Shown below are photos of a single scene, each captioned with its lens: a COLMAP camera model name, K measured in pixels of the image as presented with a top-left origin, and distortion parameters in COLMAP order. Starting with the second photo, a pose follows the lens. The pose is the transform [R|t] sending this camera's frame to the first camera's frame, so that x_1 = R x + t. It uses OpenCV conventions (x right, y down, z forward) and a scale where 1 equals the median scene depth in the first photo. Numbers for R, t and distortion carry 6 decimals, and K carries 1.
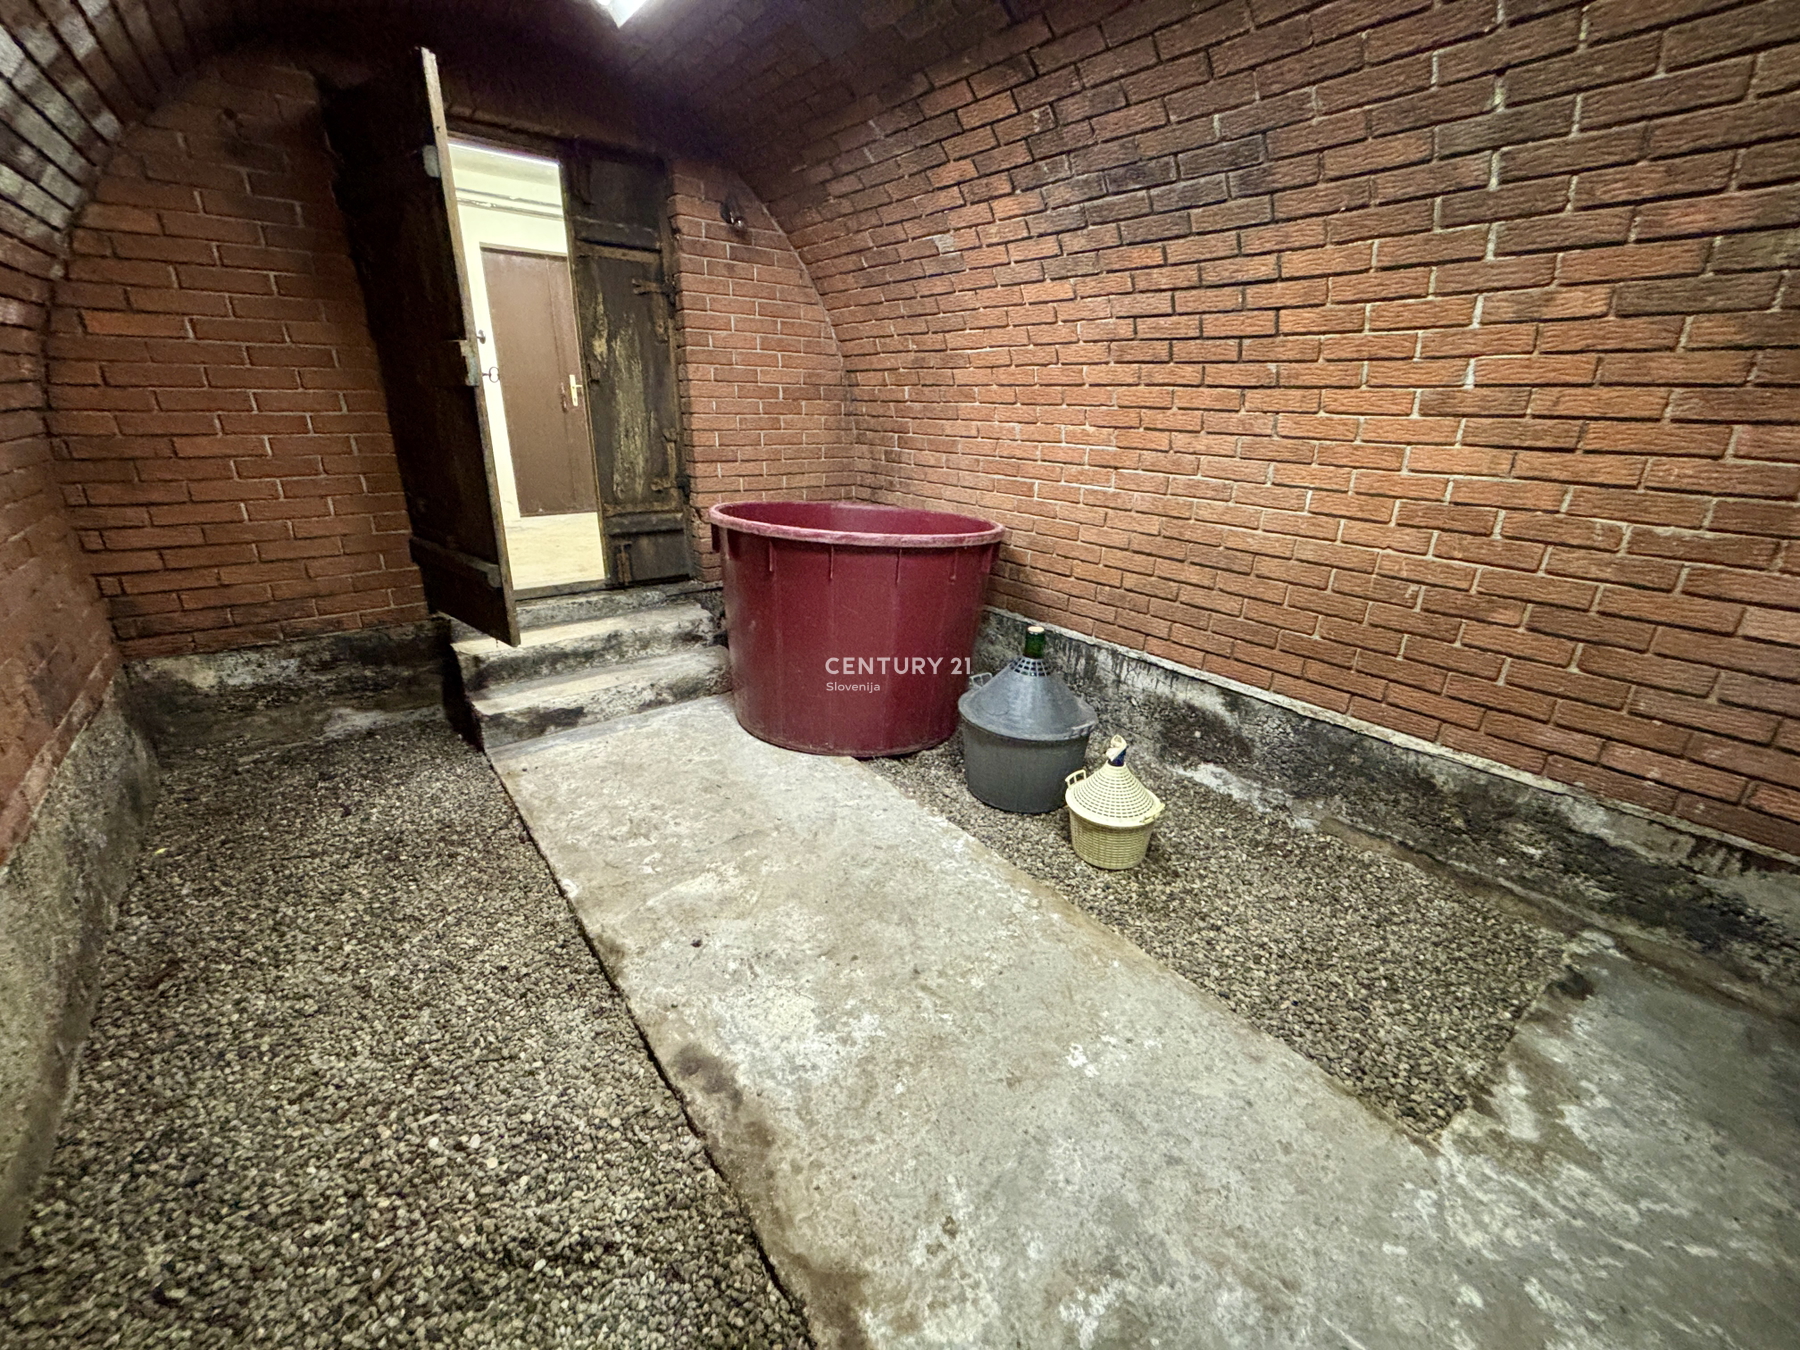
lens RADIAL K [[729.8, 0, 896.4], [0, 729.8, 673.3], [0, 0, 1]] dist [0.001809, -0.000123]
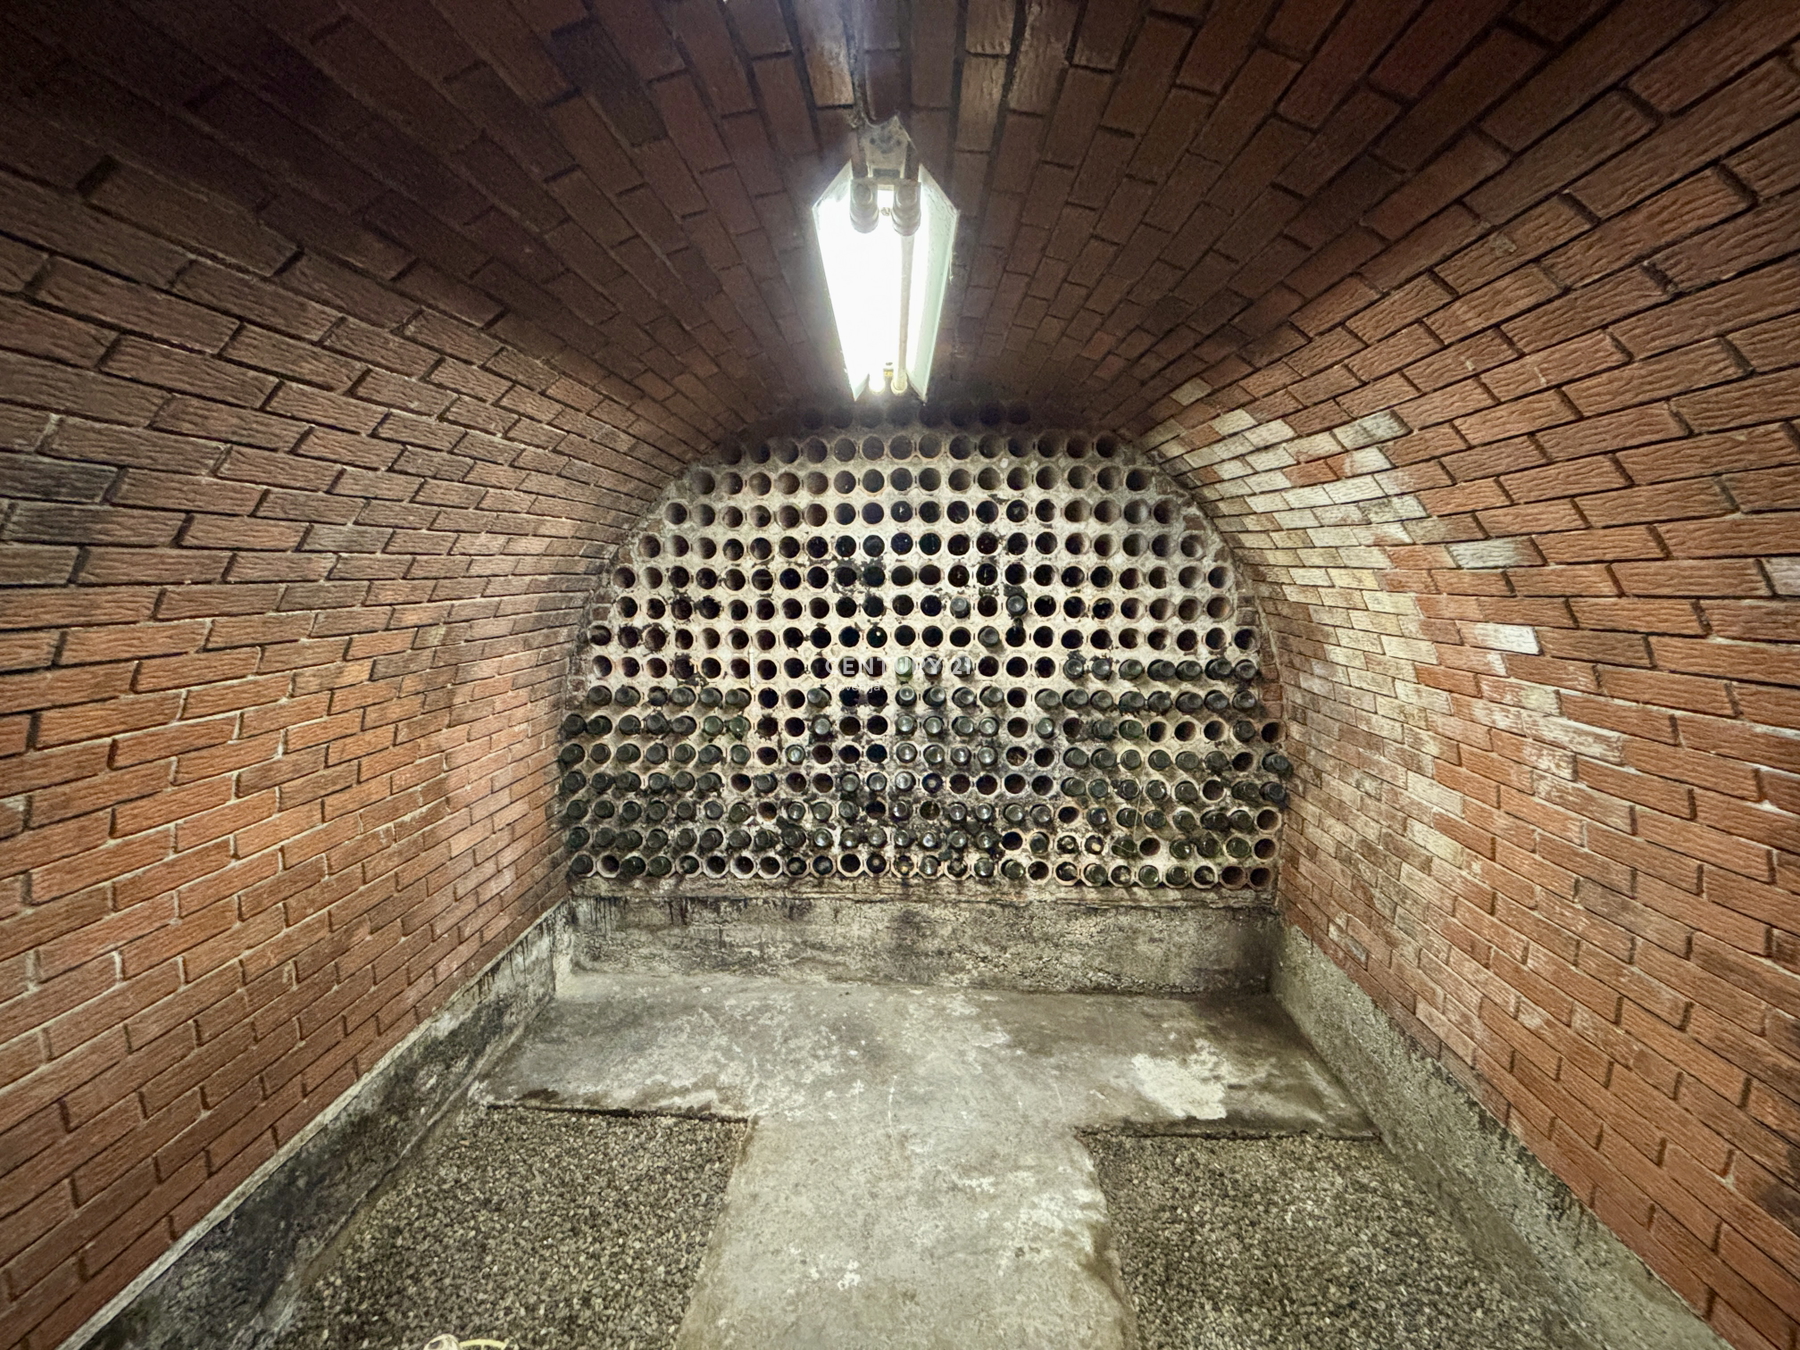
lens RADIAL K [[729.8, 0, 899.1], [0, 729.8, 677.7], [0, 0, 1]] dist [0.001809, -0.000123]
pose [[-0.763374, -0.120902, 0.634542, -0.448472], [0.206839, 0.884857, 0.417428, -0.819087], [-0.611947, 0.449901, -0.650469, 1.254610]]
